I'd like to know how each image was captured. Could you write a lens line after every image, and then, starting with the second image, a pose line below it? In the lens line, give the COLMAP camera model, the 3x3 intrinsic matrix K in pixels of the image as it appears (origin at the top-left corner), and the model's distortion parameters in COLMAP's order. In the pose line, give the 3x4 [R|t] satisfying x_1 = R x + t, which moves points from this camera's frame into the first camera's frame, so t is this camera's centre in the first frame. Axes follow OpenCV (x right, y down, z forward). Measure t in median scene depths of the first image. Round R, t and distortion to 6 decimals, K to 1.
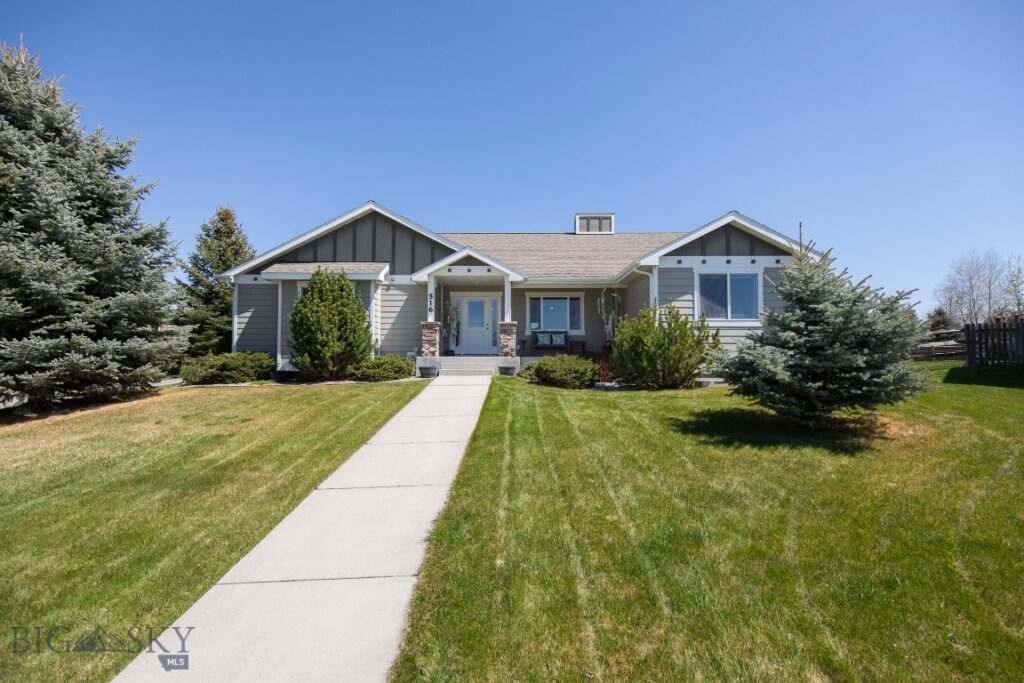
lens RADIAL K [[462.7, 0, 513.5], [0, 462.7, 345.2], [0, 0, 1]] dist [0.007786, -0.002117]
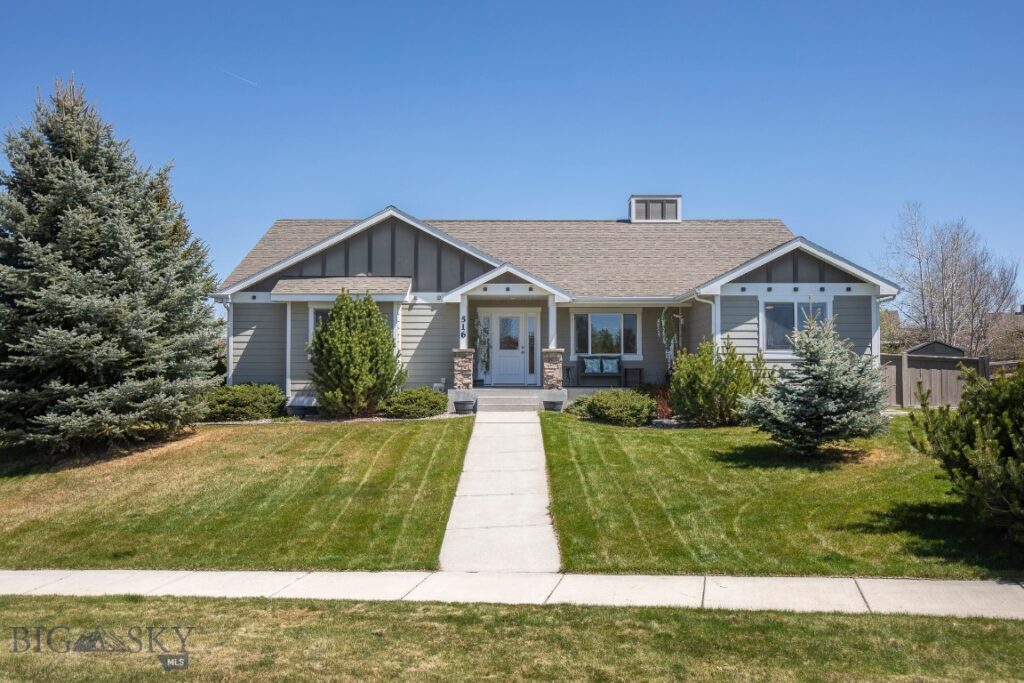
lens RADIAL K [[896.9, 0, 511.8], [0, 896.9, 342.1], [0, 0, 1]] dist [0.008372, -0.000093]
pose [[0.999993, -0.001114, 0.003523, -0.107081], [0.001107, 0.999997, 0.002085, -0.075236], [-0.003526, -0.002081, 0.999992, -0.761542]]
